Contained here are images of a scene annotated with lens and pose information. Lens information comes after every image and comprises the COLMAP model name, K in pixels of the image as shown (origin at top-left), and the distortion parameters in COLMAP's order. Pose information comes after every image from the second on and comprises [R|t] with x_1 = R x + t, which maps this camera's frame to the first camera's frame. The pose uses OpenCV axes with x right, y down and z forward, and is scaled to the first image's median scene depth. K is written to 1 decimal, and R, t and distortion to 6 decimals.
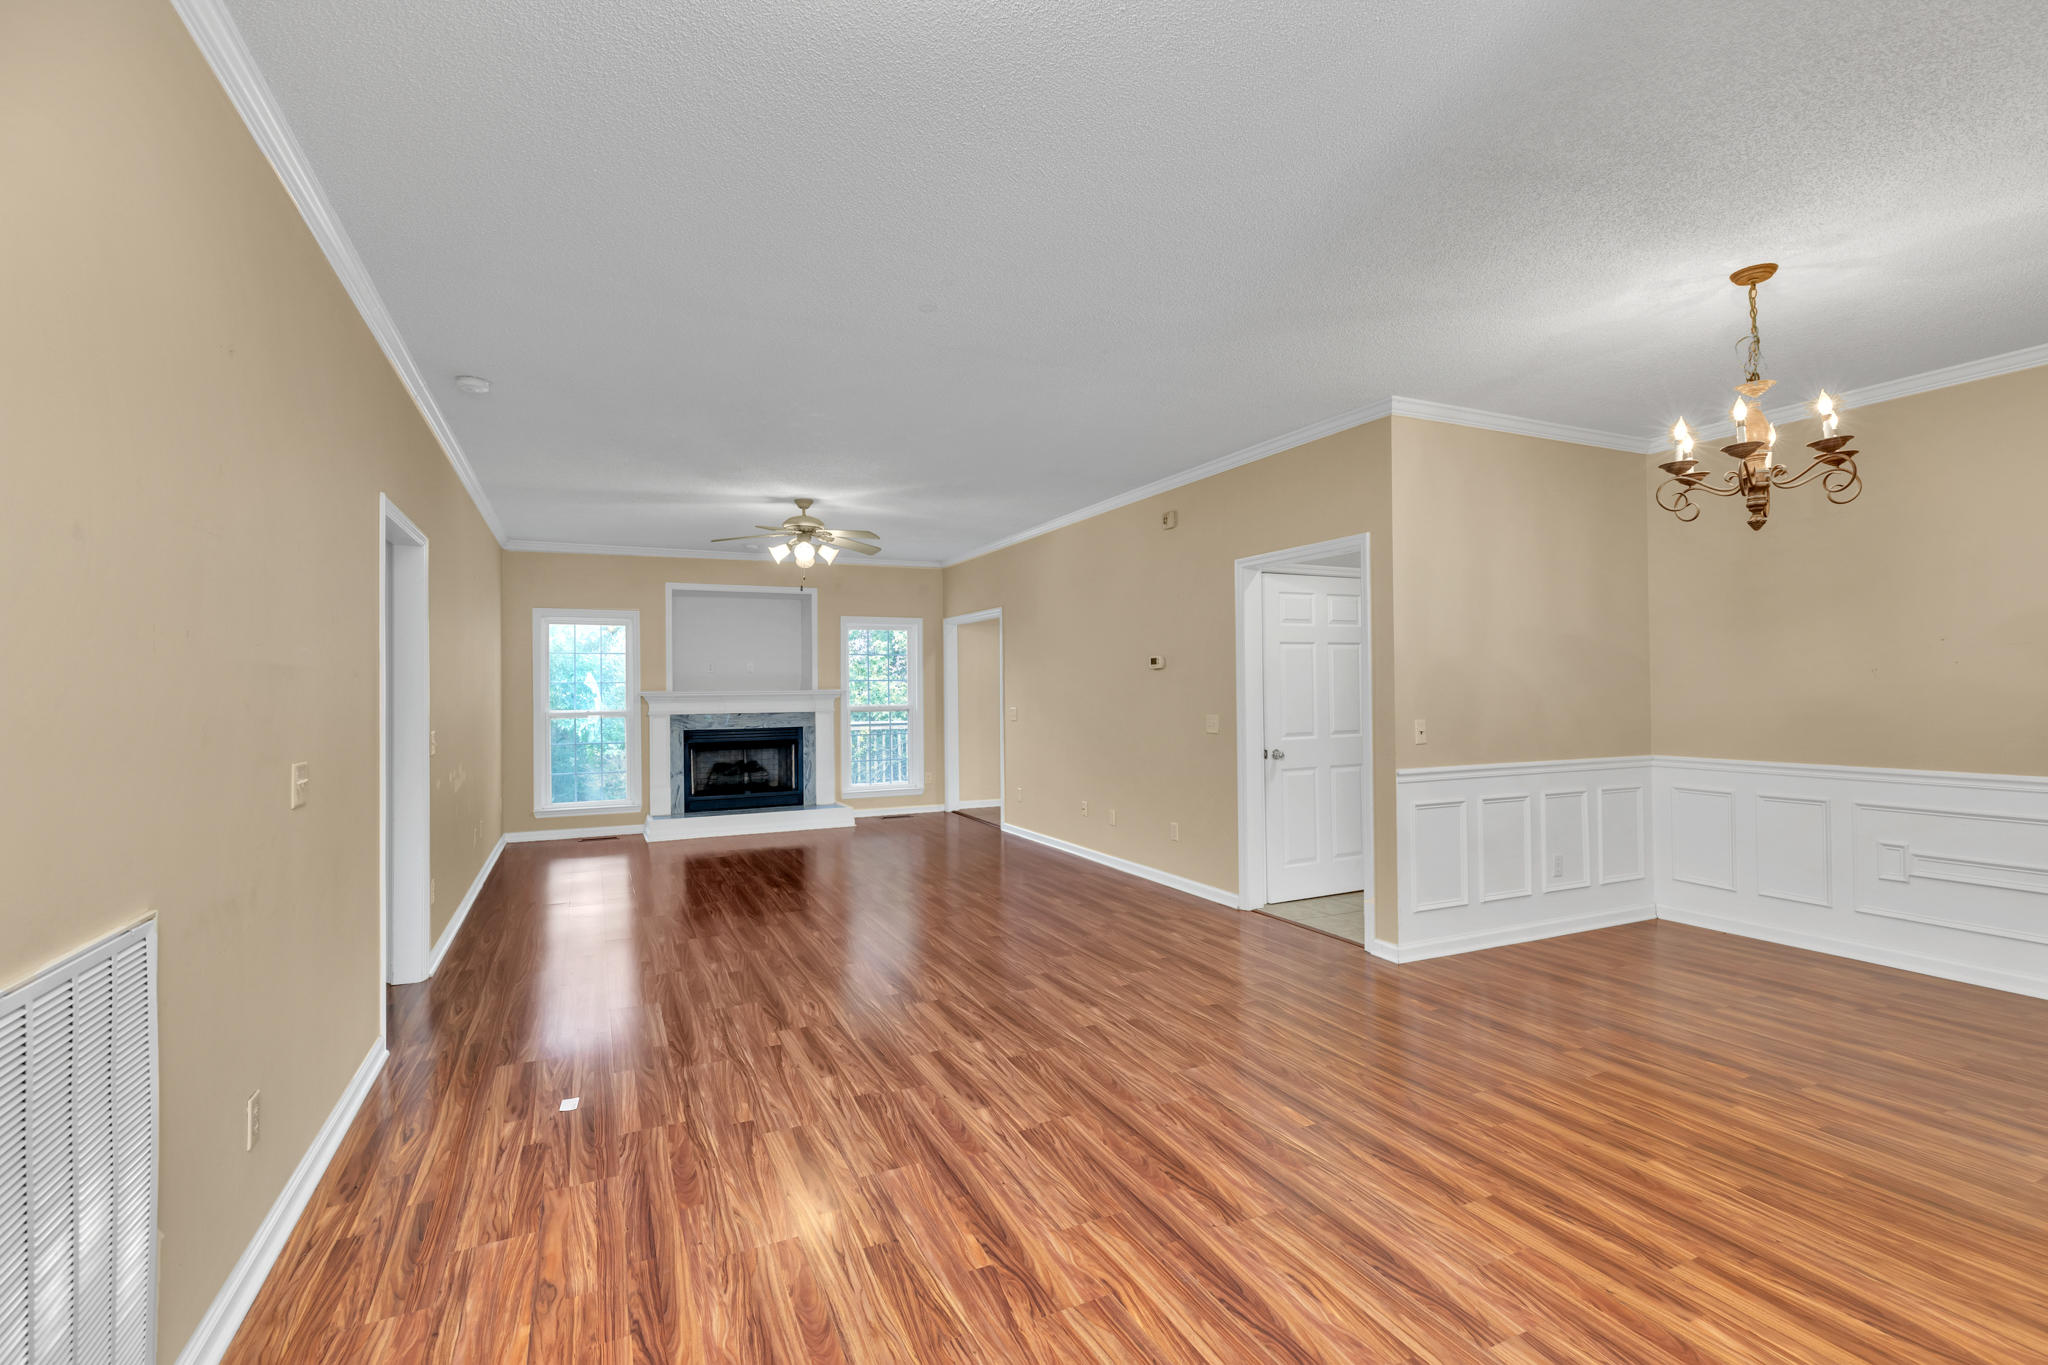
lens RADIAL K [[941.1, 0, 1026.3], [0, 941.1, 685.4], [0, 0, 1]] dist [-0.001358, -0.000065]
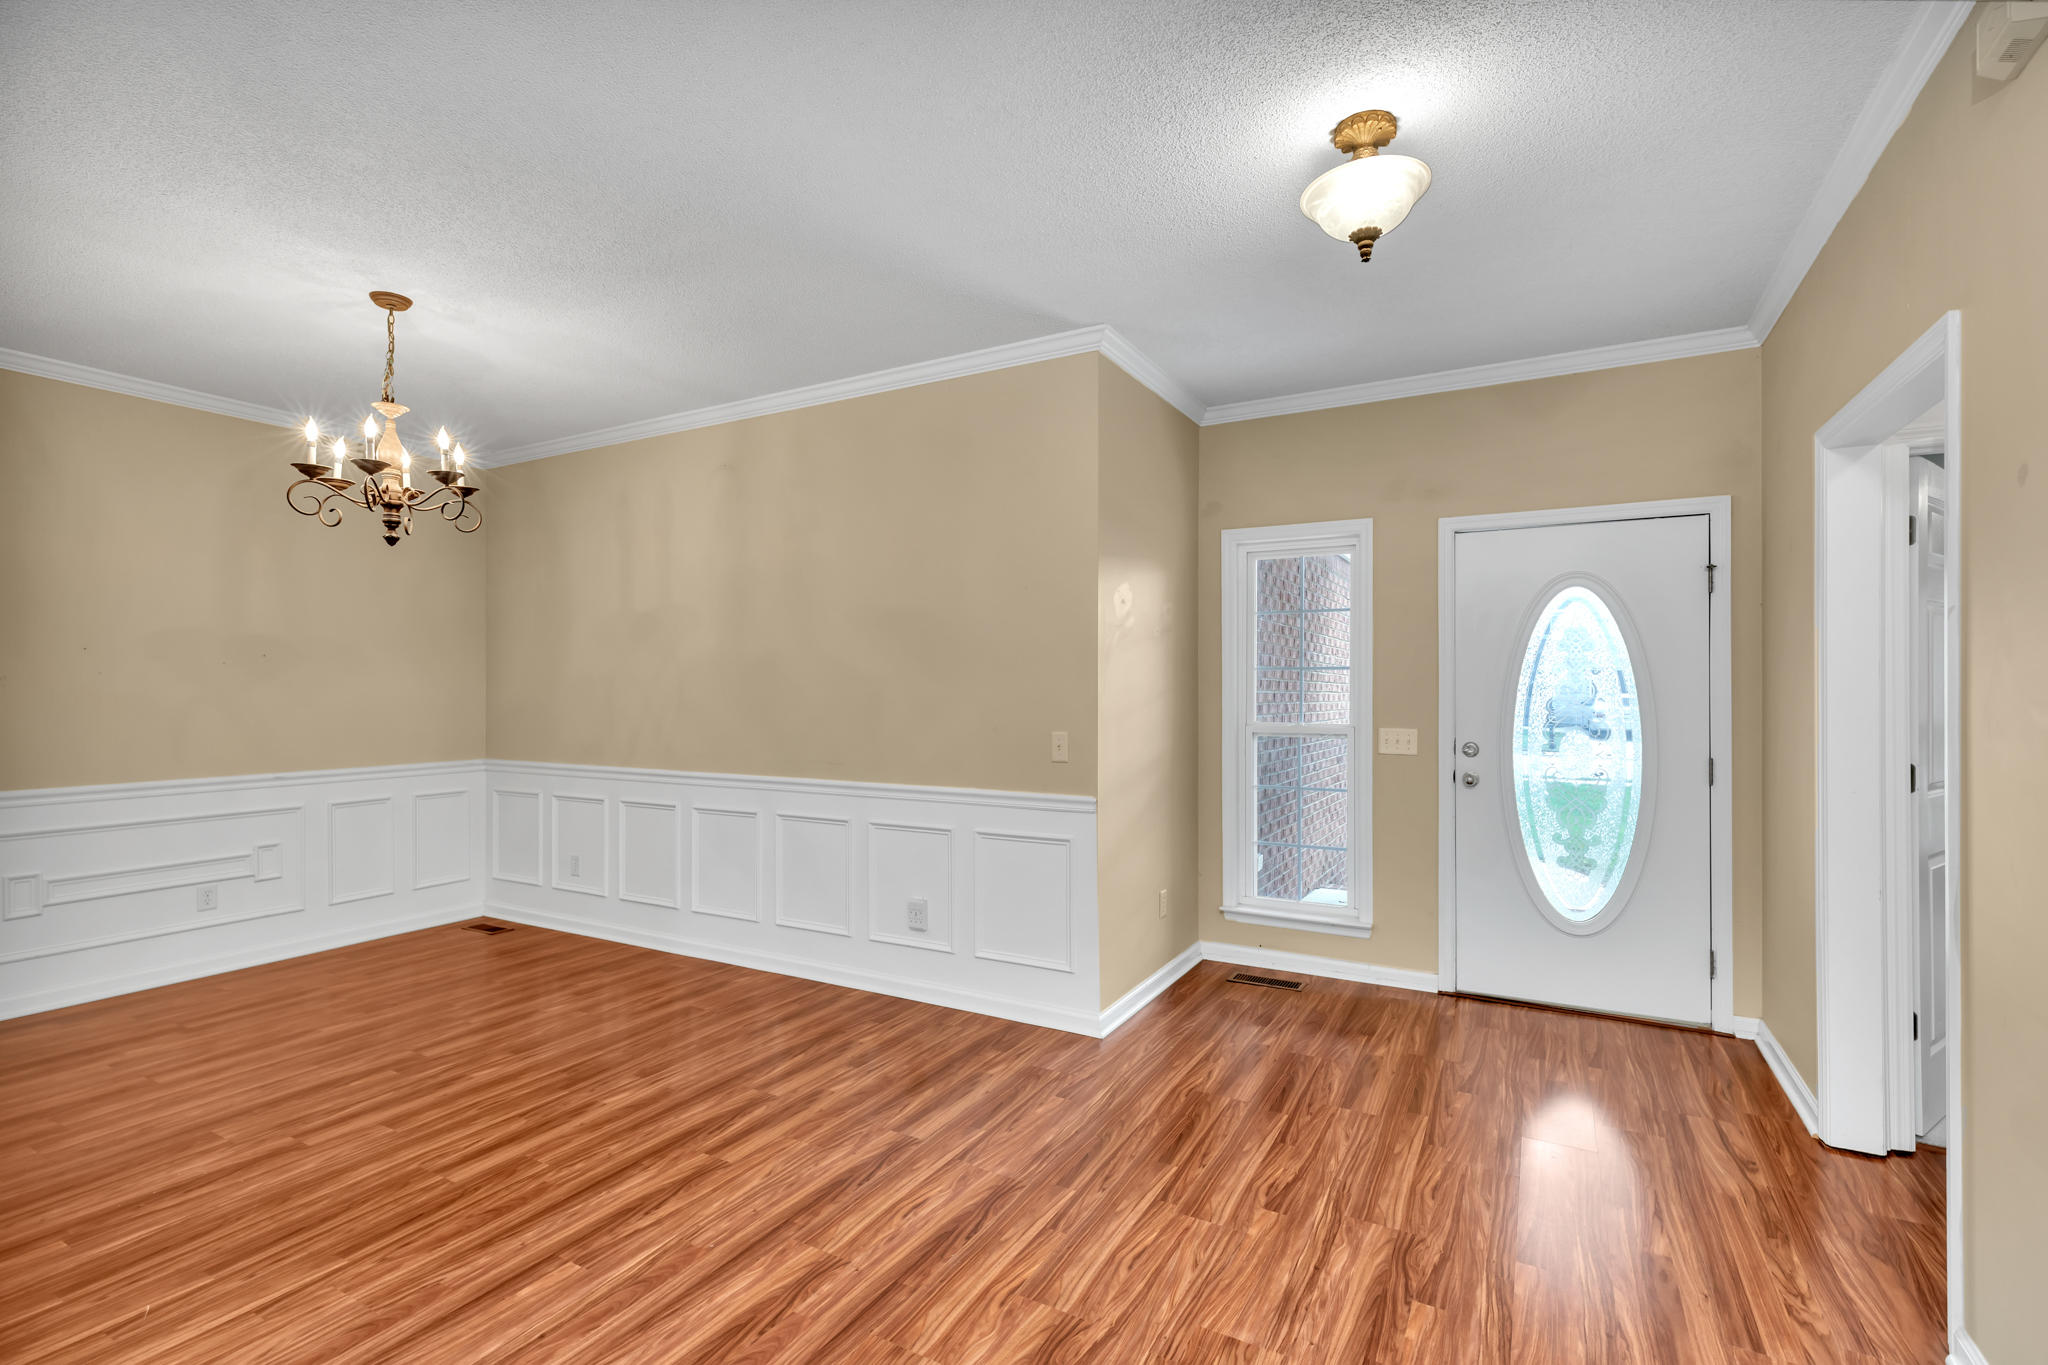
lens RADIAL K [[941.1, 0, 1026.8], [0, 941.1, 684.6], [0, 0, 1]] dist [-0.001358, -0.000065]
pose [[-0.589481, 0.014586, 0.807650, -0.714923], [0.005238, 0.999885, -0.014234, 0.012312], [-0.807765, -0.004160, -0.589490, 1.539717]]
